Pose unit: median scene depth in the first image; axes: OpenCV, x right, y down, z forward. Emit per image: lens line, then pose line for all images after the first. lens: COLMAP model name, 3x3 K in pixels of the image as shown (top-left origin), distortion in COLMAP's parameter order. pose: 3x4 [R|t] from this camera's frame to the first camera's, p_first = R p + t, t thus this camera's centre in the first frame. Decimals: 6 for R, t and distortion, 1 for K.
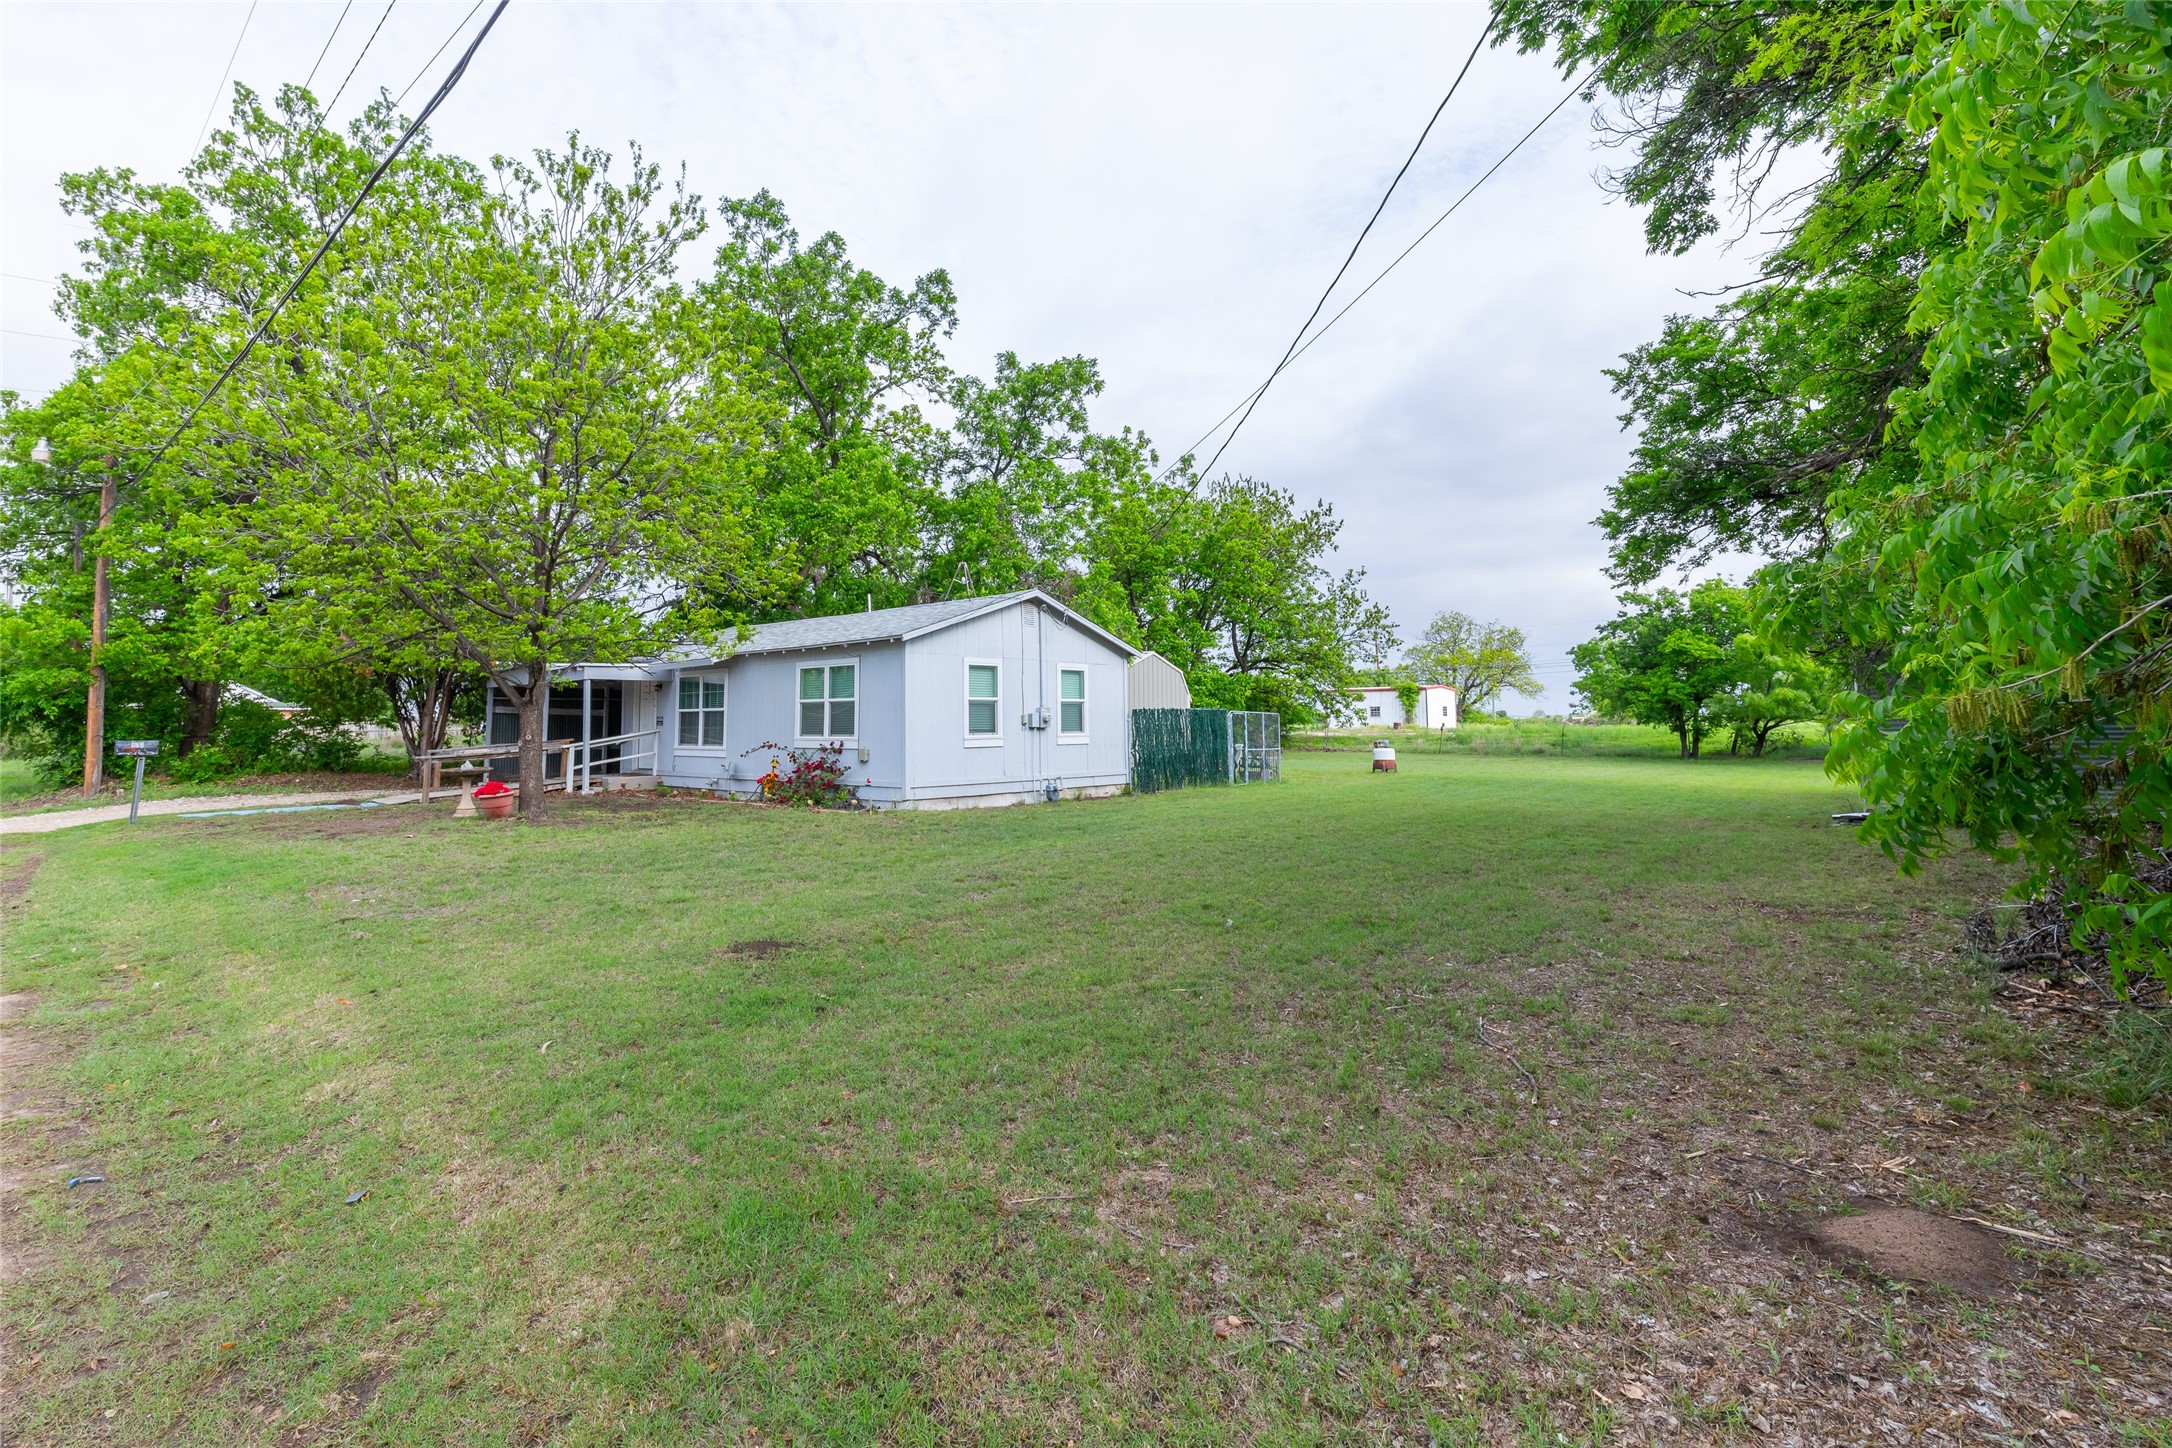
lens RADIAL K [[972.8, 0, 1085.6], [0, 972.8, 726.5], [0, 0, 1]] dist [0.002588, 0.000020]
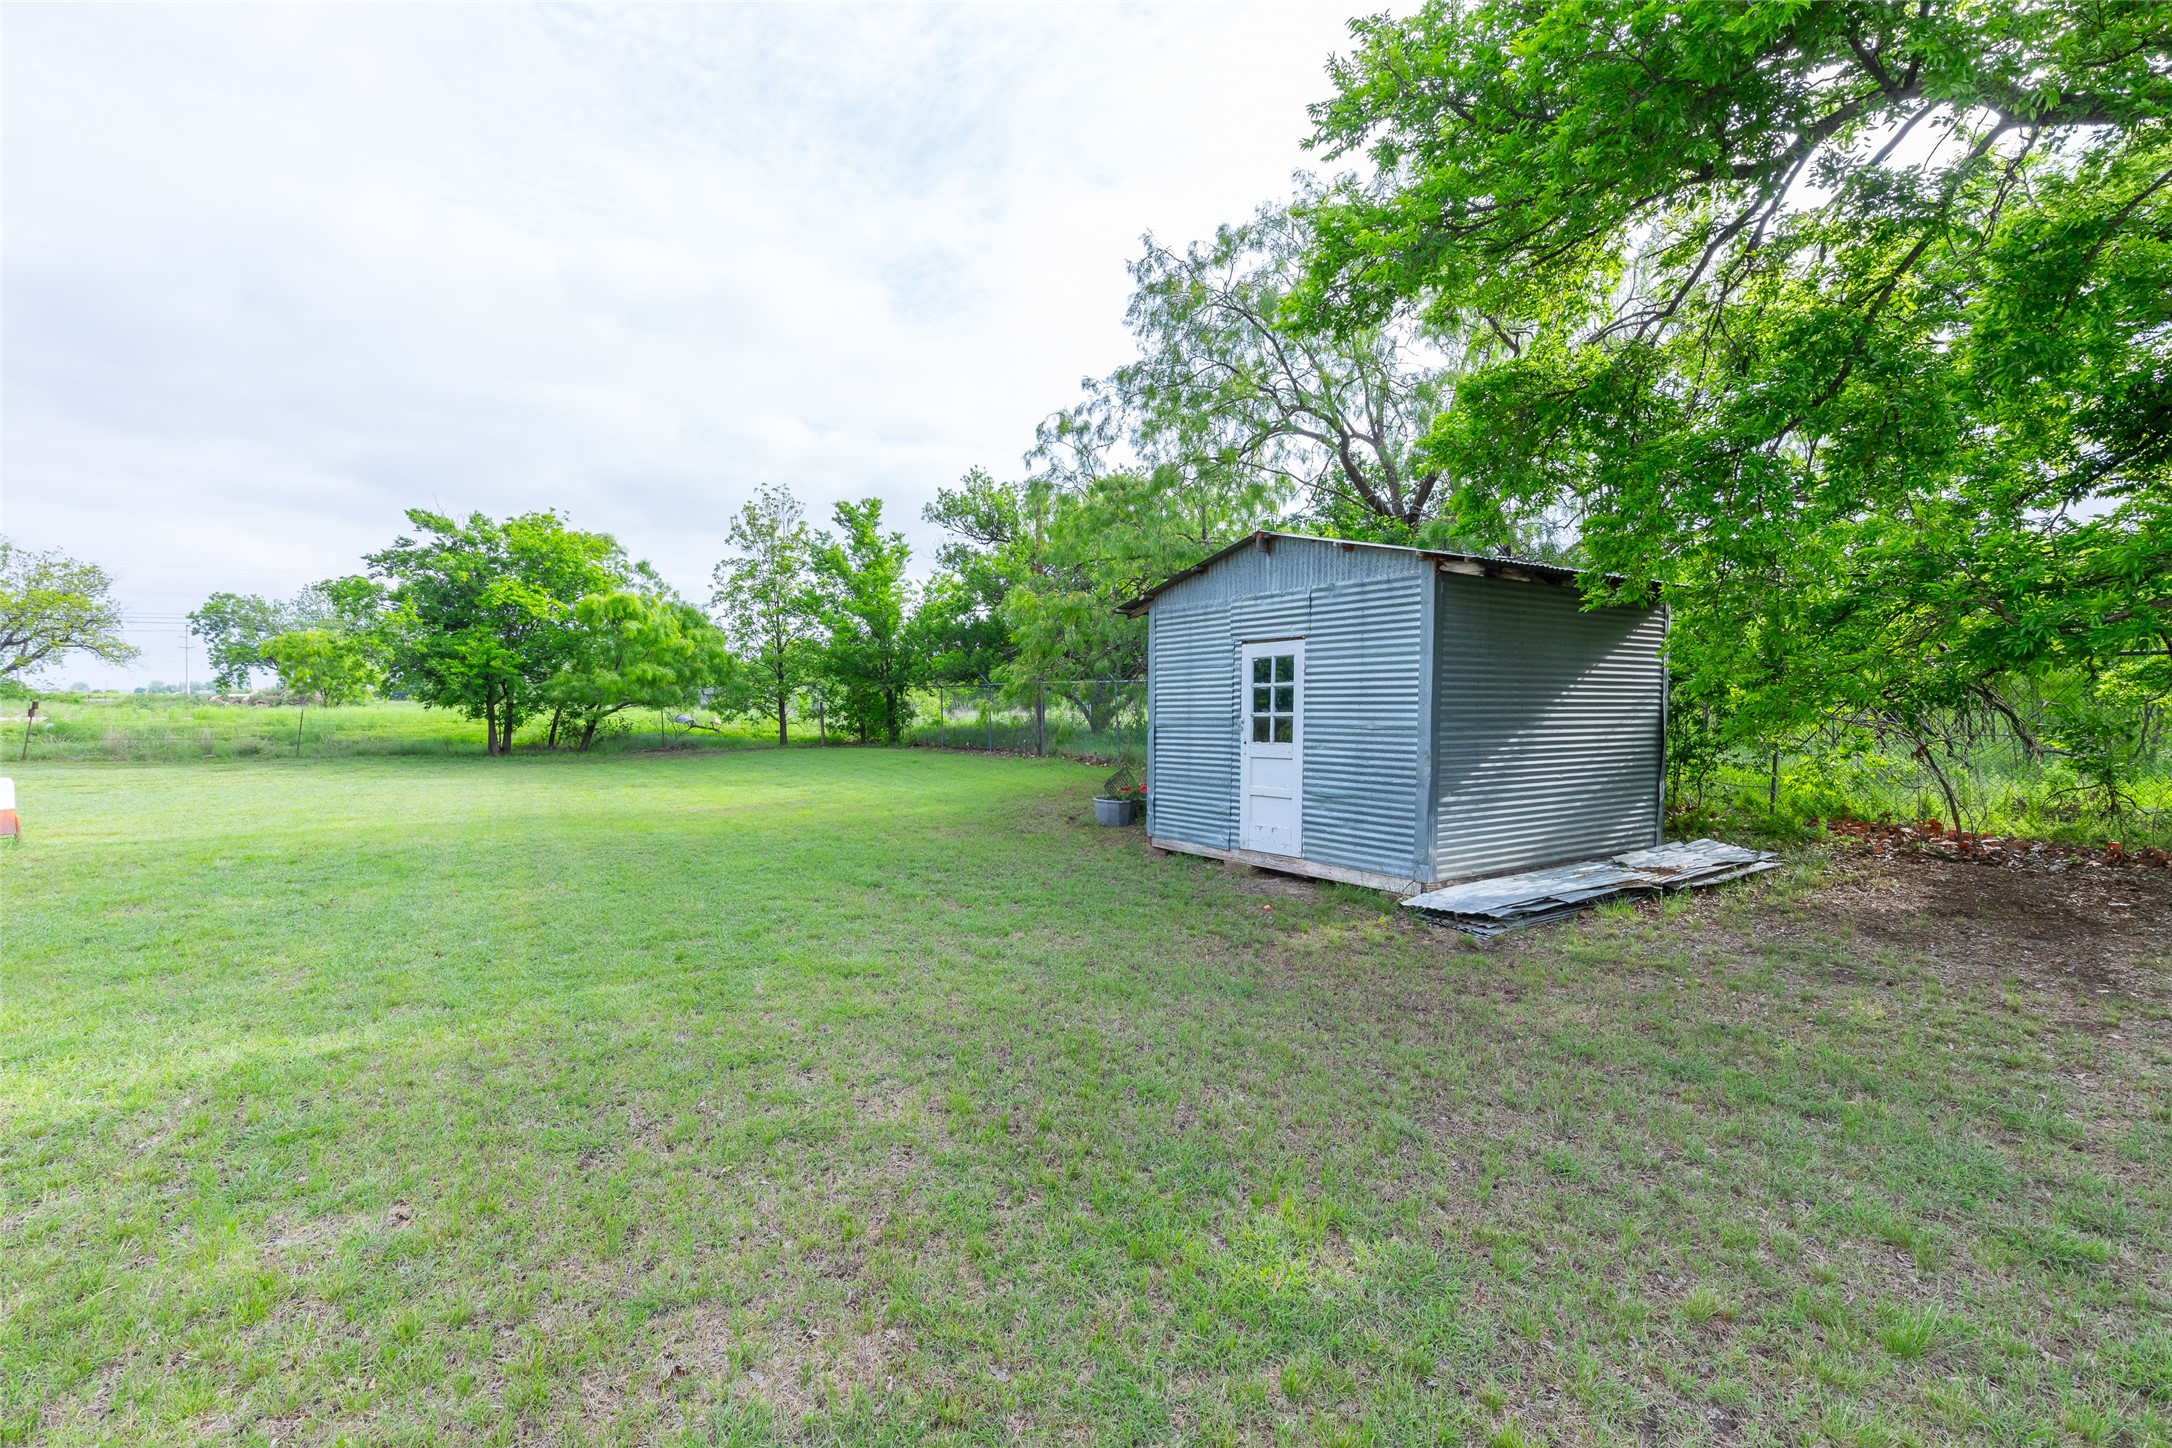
lens RADIAL K [[972.8, 0, 1083.8], [0, 972.8, 715.8], [0, 0, 1]] dist [0.002588, 0.000020]
pose [[0.337035, 0.000556, 0.941492, 0.078436], [-0.009549, 0.999950, 0.002828, -0.002939], [-0.941444, -0.009943, 0.337024, 0.339616]]
